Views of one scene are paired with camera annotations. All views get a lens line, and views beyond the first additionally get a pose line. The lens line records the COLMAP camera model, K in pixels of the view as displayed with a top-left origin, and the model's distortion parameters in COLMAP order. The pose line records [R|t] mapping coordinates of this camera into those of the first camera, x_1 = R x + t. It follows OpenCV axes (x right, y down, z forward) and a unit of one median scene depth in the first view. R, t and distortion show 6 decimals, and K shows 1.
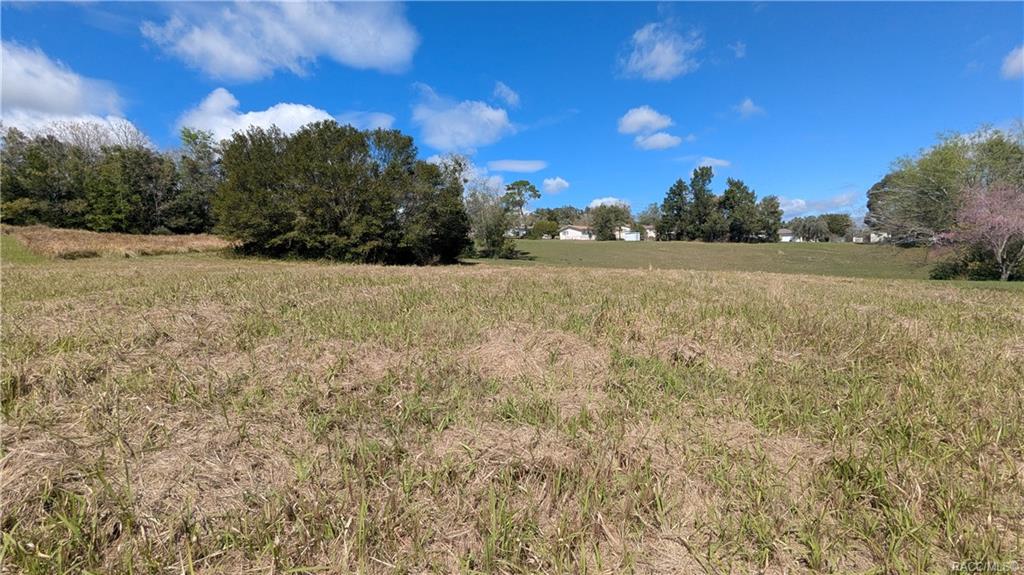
lens RADIAL K [[483.7, 0, 516.7], [0, 483.7, 289.8], [0, 0, 1]] dist [0.004411, -0.007637]
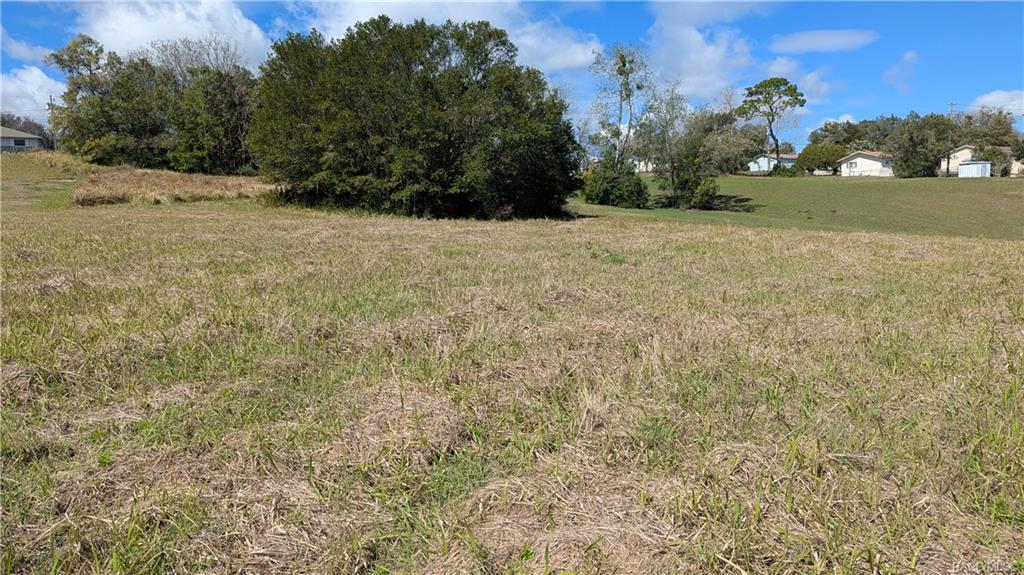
lens RADIAL K [[730.2, 0, 502.2], [0, 730.2, 289.7], [0, 0, 1]] dist [0.064478, -0.058191]
pose [[0.920340, 0.052187, -0.387621, 0.106568], [-0.033400, 0.997925, 0.055052, -0.003388], [0.389690, -0.037720, 0.920173, 0.016570]]
